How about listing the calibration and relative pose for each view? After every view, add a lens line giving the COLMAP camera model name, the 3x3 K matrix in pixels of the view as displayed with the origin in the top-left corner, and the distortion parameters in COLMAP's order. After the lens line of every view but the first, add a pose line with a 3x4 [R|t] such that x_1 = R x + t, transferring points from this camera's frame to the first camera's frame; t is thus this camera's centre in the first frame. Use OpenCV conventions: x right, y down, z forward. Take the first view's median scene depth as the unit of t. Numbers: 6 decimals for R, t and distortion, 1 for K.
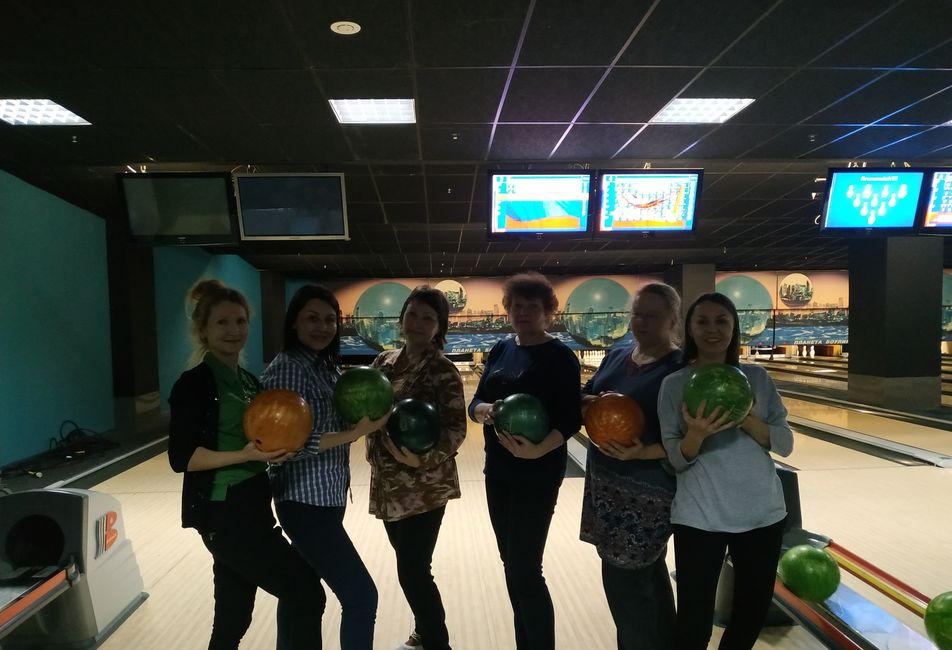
lens RADIAL K [[888.5, 0, 479.7], [0, 888.5, 349.2], [0, 0, 1]] dist [0.001789, -0.021167]
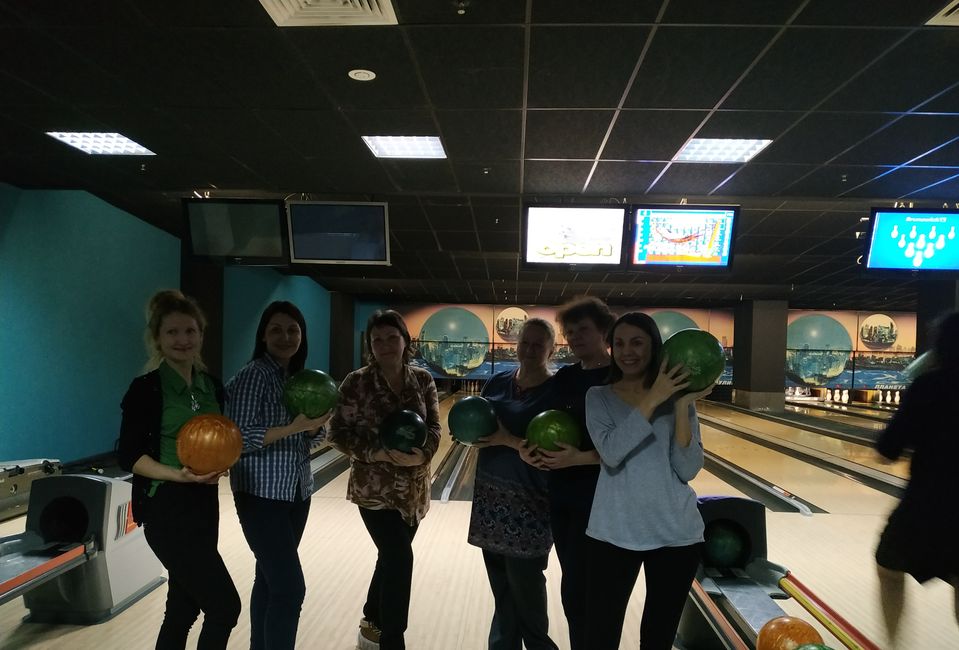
lens RADIAL K [[923.0, 0, 468.9], [0, 923.0, 344.1], [0, 0, 1]] dist [-0.007581, 0.005672]
pose [[0.989930, 0.042120, -0.135145, 0.095741], [-0.047296, 0.998256, -0.035319, 0.004454], [0.133422, 0.041355, 0.990196, -0.066934]]
